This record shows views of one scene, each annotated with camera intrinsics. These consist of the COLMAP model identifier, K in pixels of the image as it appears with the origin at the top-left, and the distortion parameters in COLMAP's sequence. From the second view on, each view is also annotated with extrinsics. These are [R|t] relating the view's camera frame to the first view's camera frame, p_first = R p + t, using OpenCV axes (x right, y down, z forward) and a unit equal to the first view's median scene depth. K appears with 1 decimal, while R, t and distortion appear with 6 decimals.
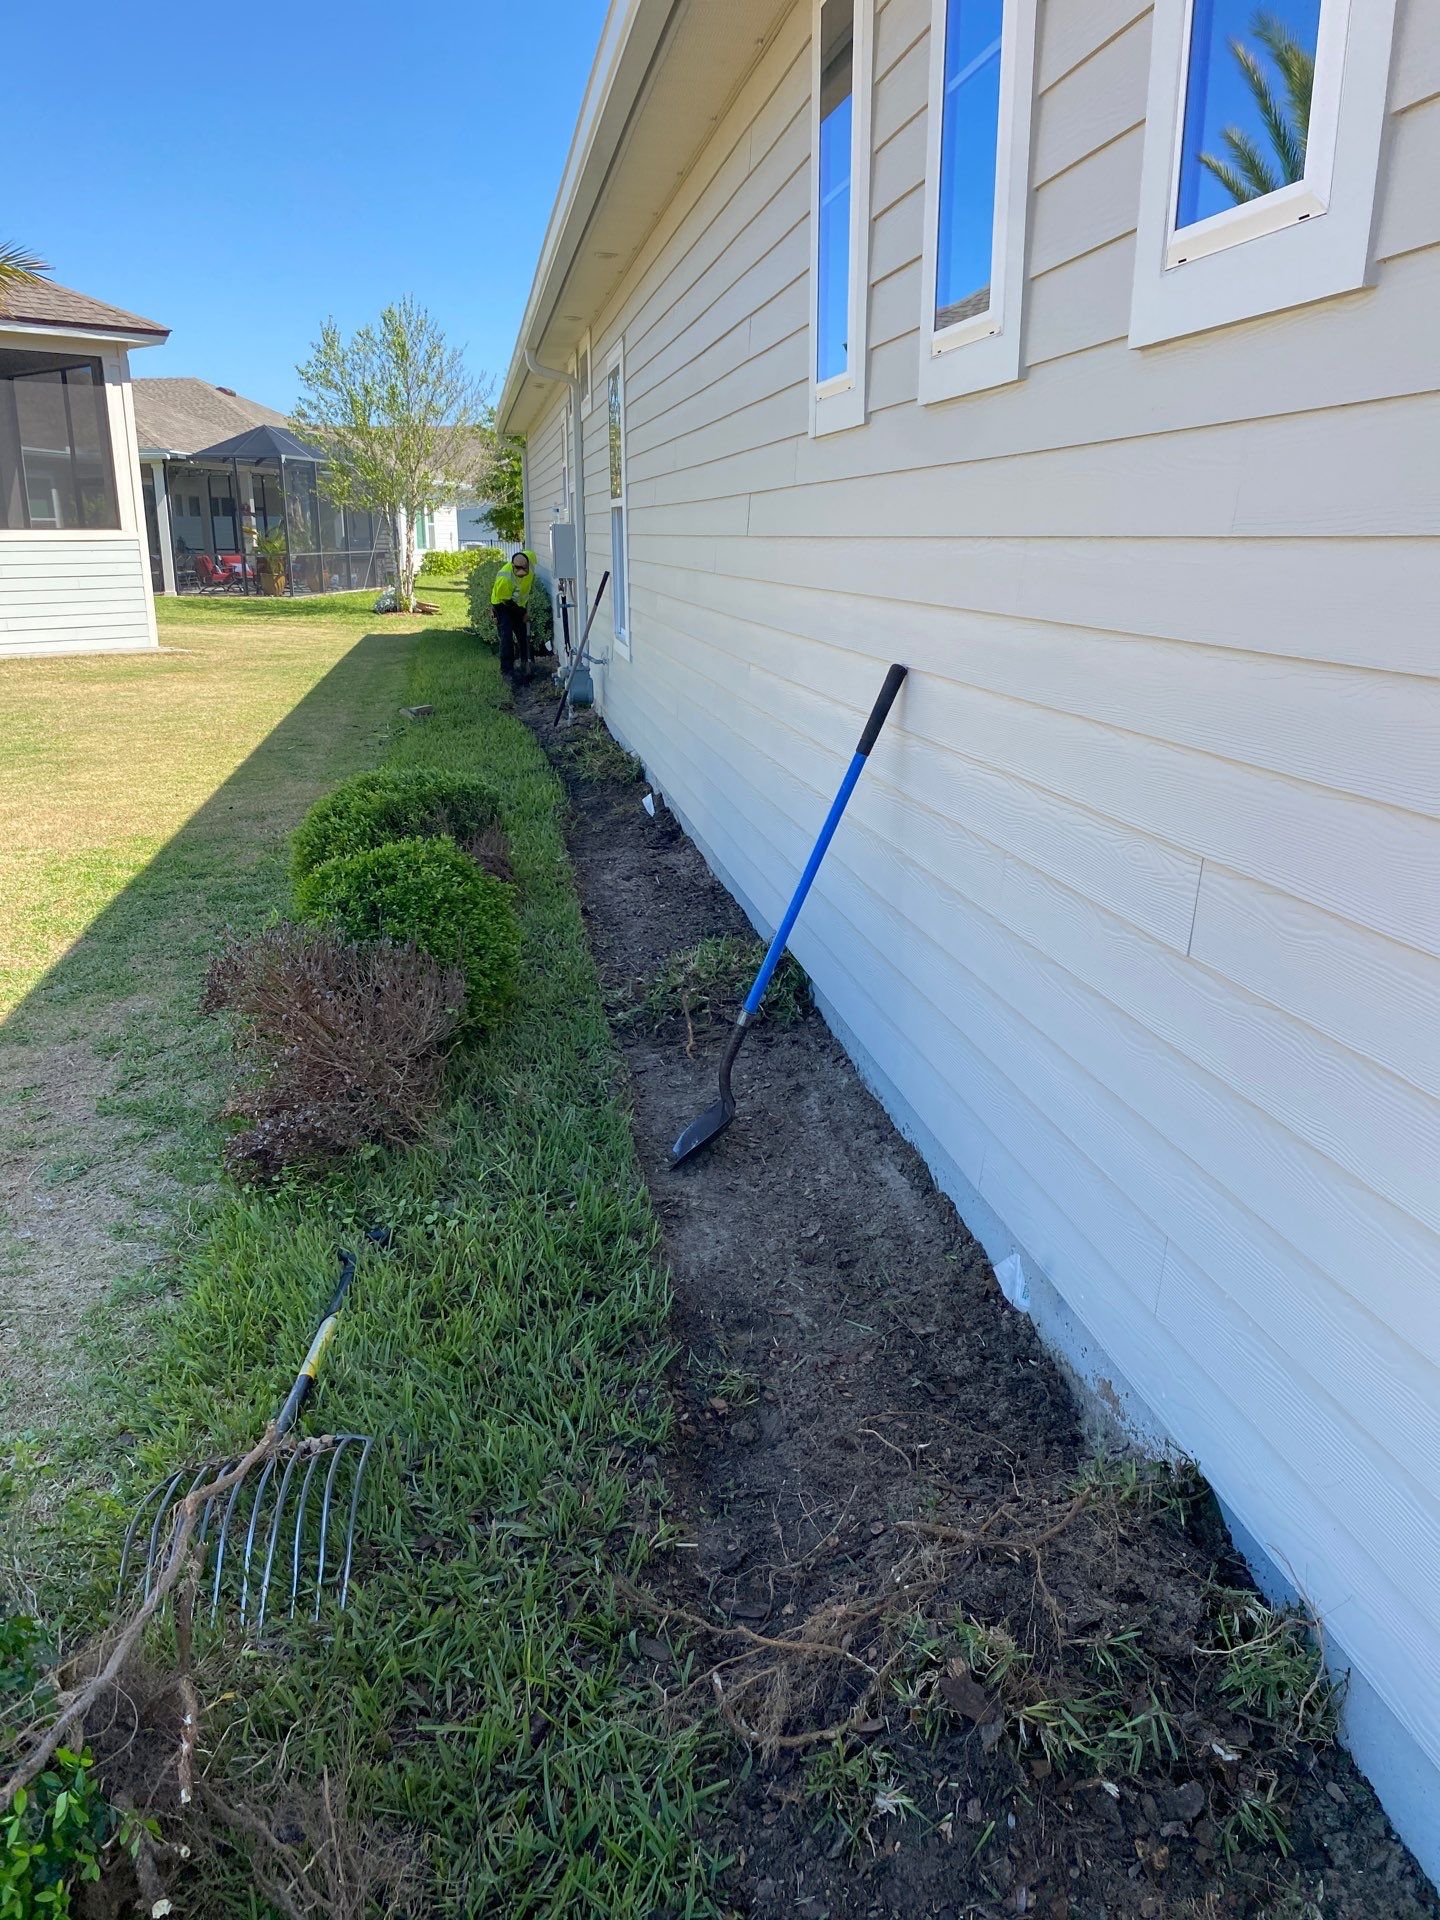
lens RADIAL K [[1502.6, 0, 791.4], [0, 1502.6, 961.1], [0, 0, 1]] dist [-0.004843, -0.003663]
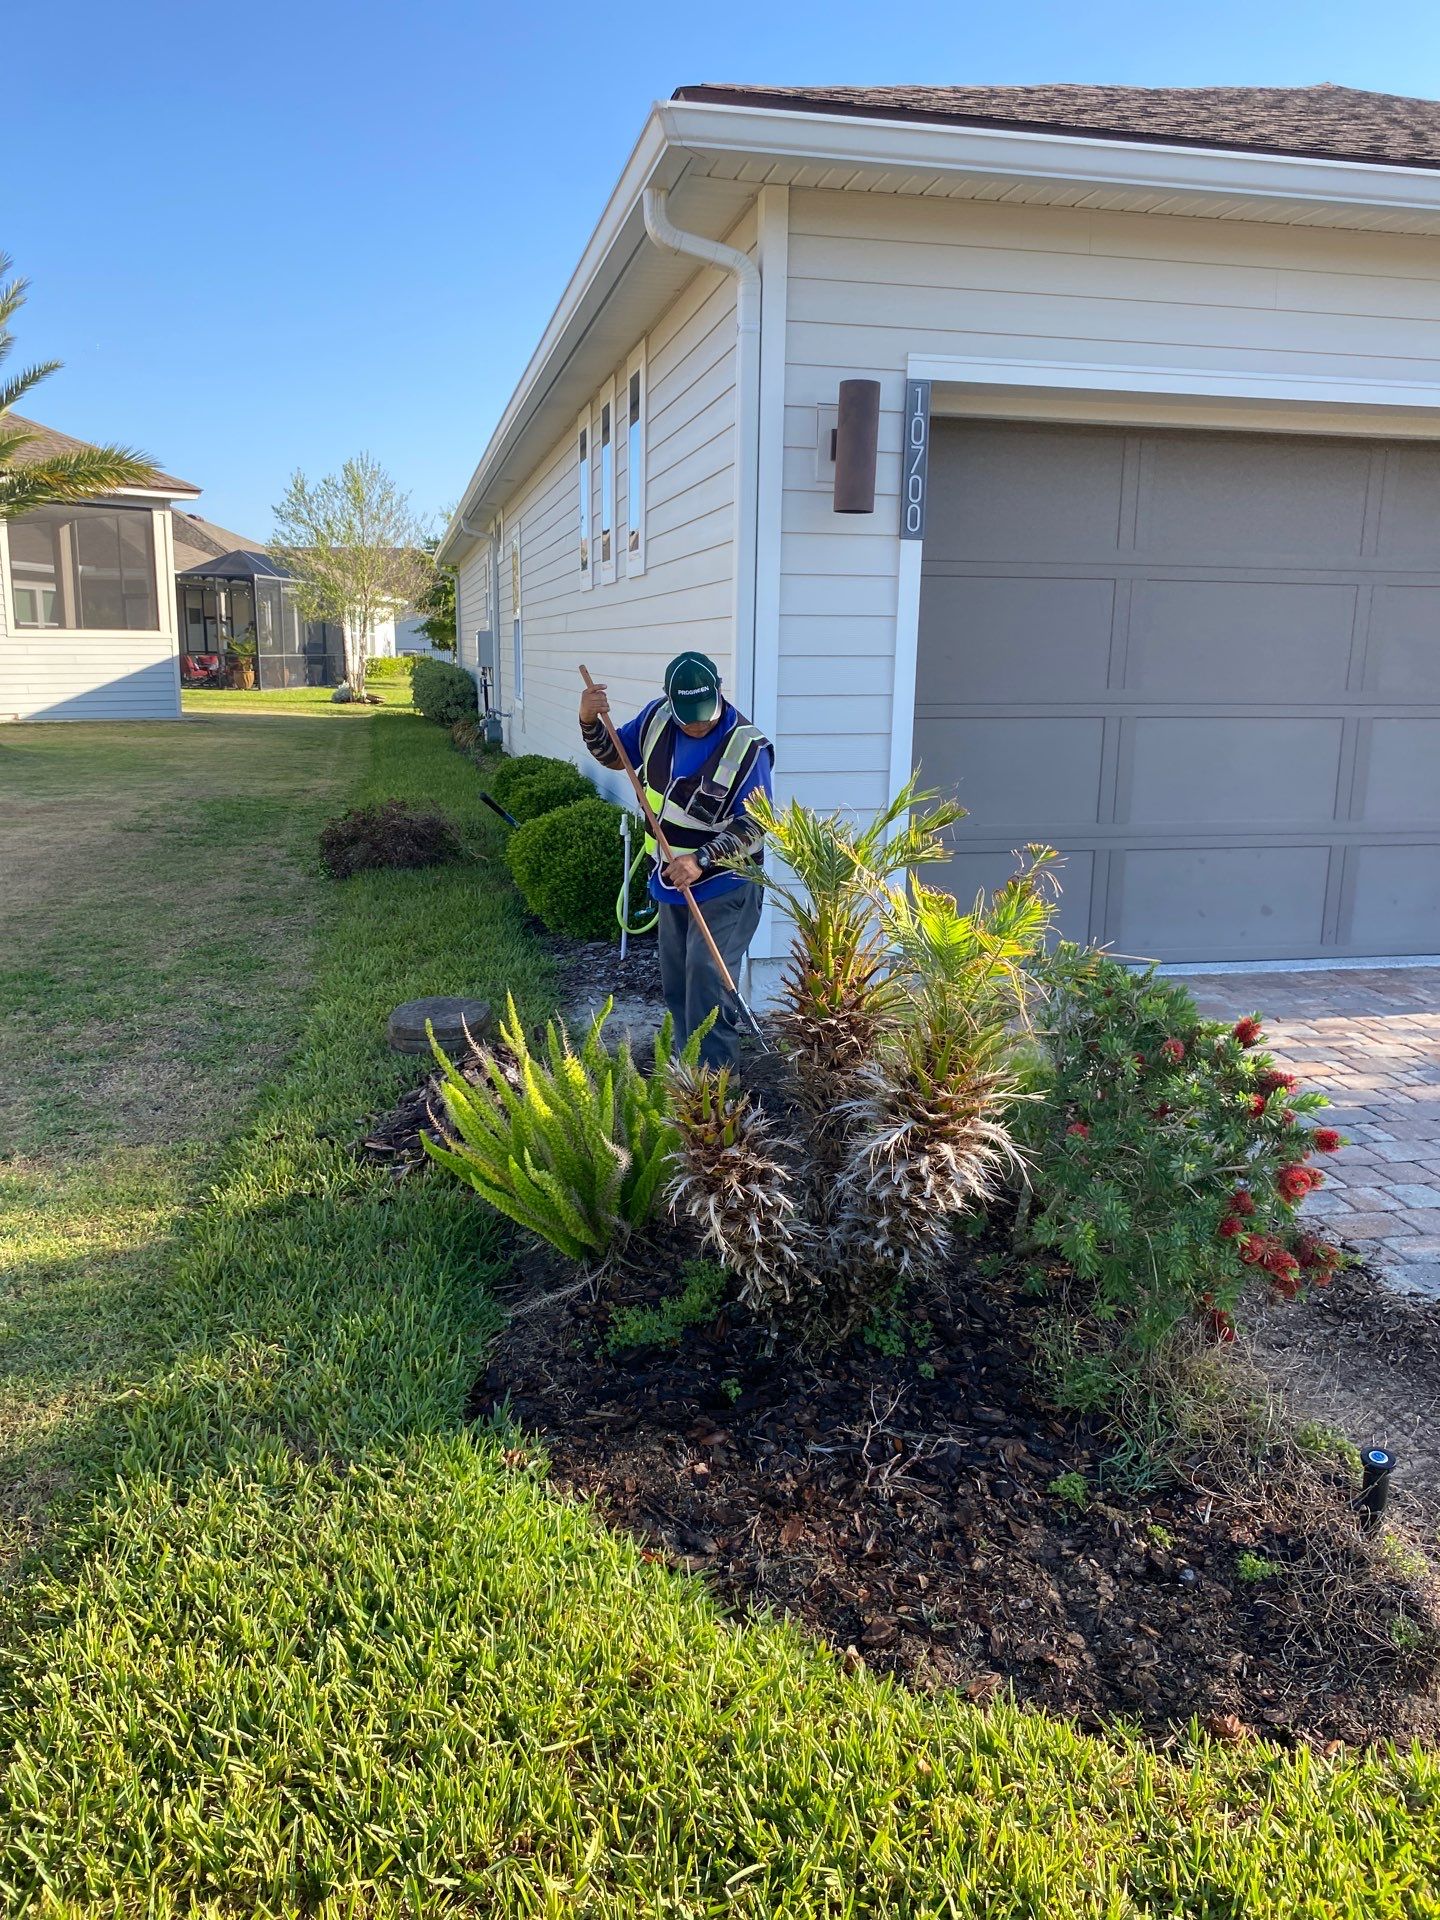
lens RADIAL K [[1477.0, 0, 742.6], [0, 1477.0, 954.1], [0, 0, 1]] dist [0.000026, -0.002290]
pose [[0.999684, 0.007960, 0.023855, 0.031237], [-0.006177, 0.997247, -0.073894, 0.060516], [-0.024378, 0.073724, 0.996981, -0.198097]]
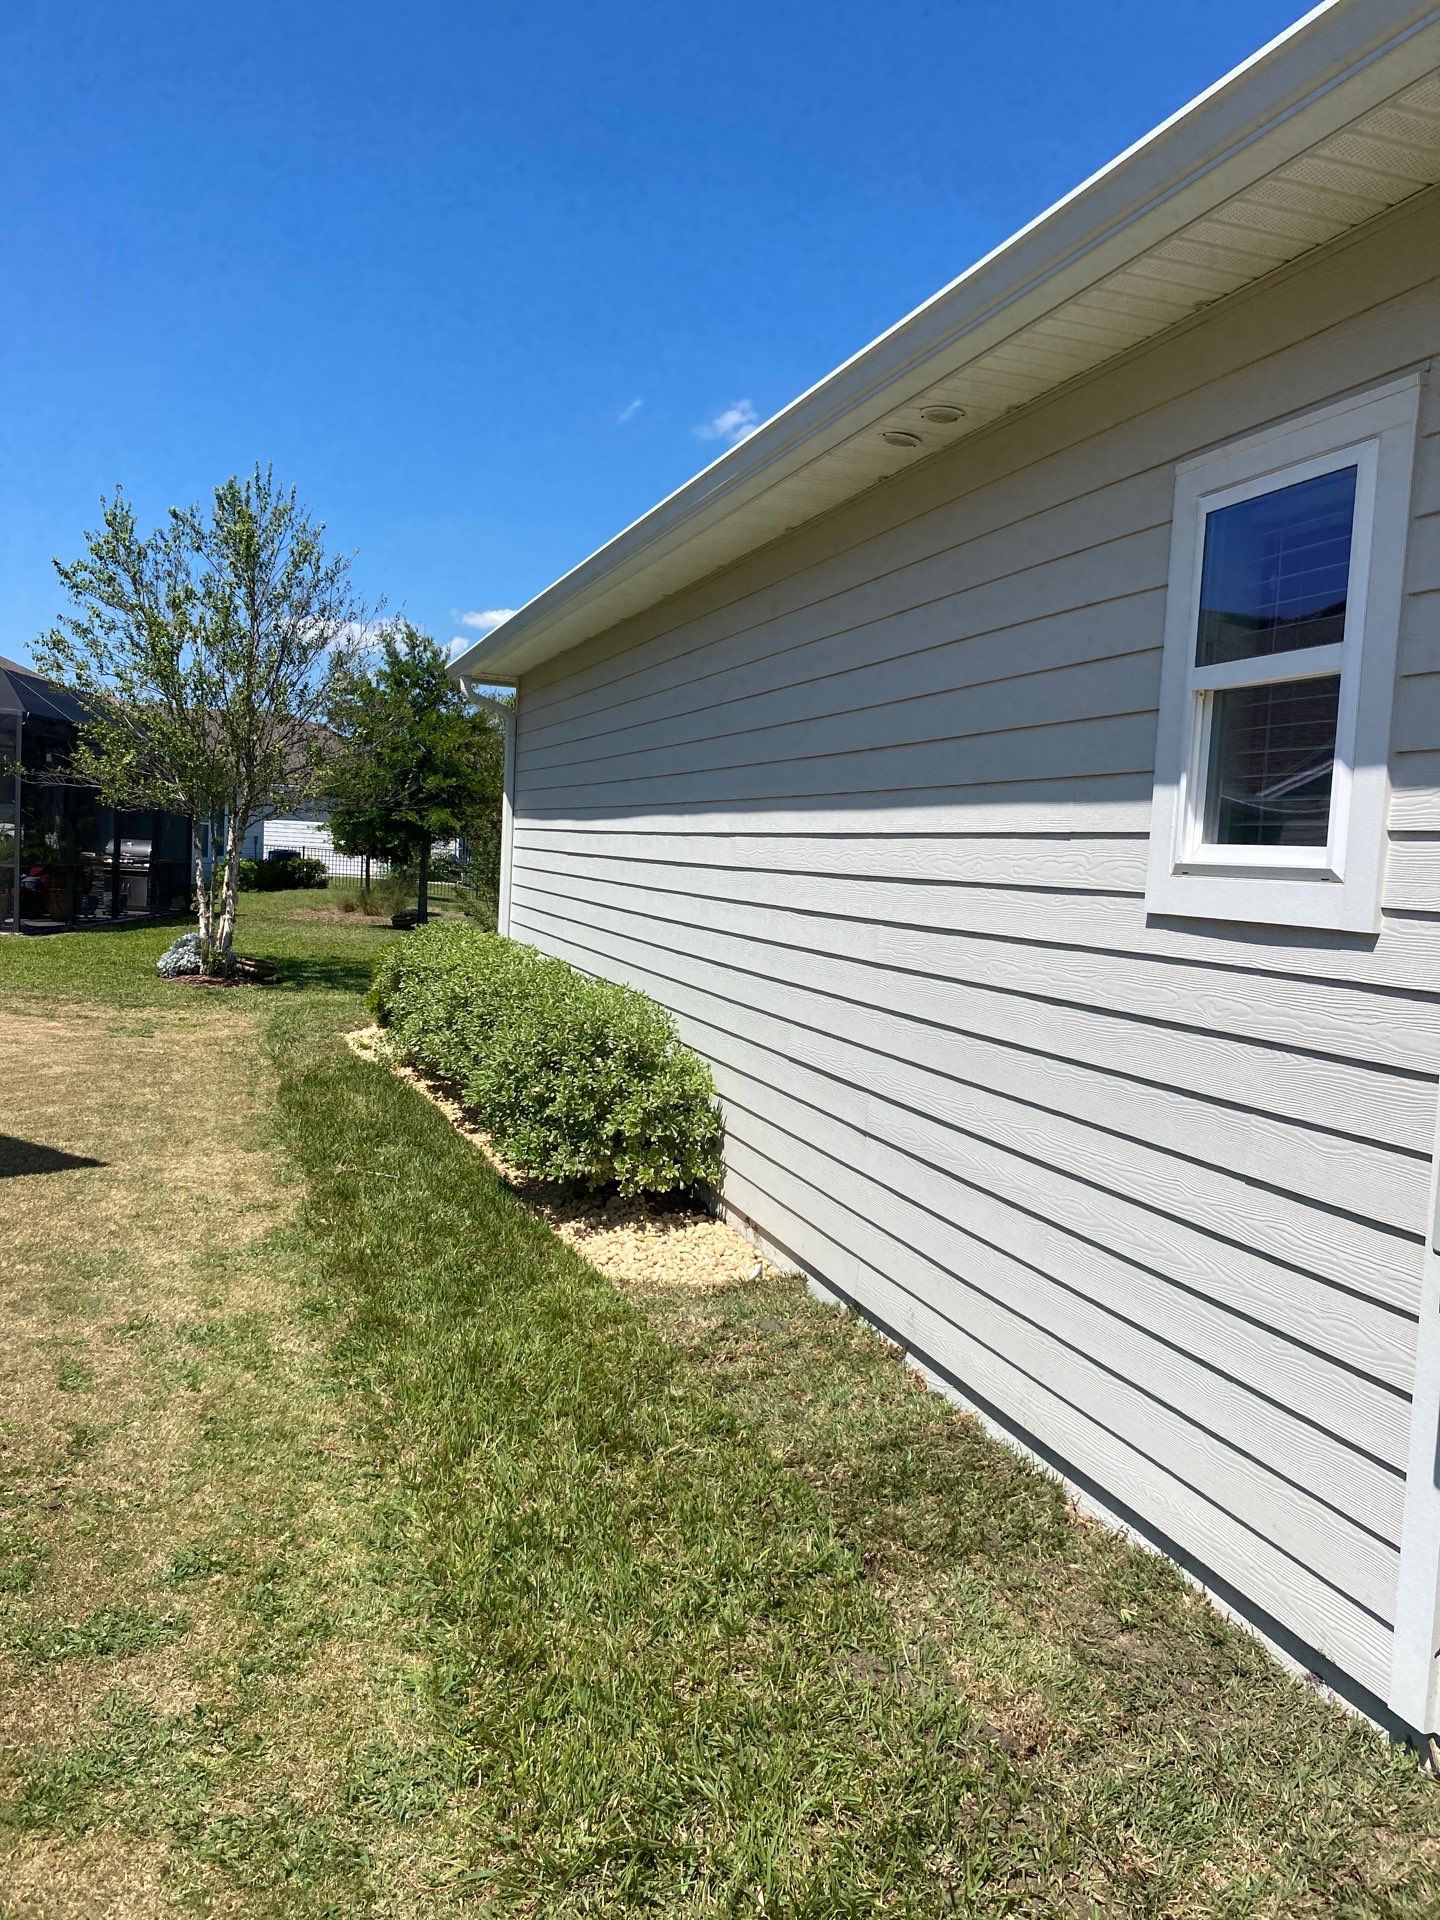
lens RADIAL K [[1378.5, 0, 721.7], [0, 1378.5, 924.7], [0, 0, 1]] dist [0.002052, -0.000605]
pose [[0.990043, 0.047180, 0.132621, -0.140274], [-0.016677, 0.974835, -0.222304, -0.145471], [-0.139772, 0.217879, 0.965915, 0.481843]]
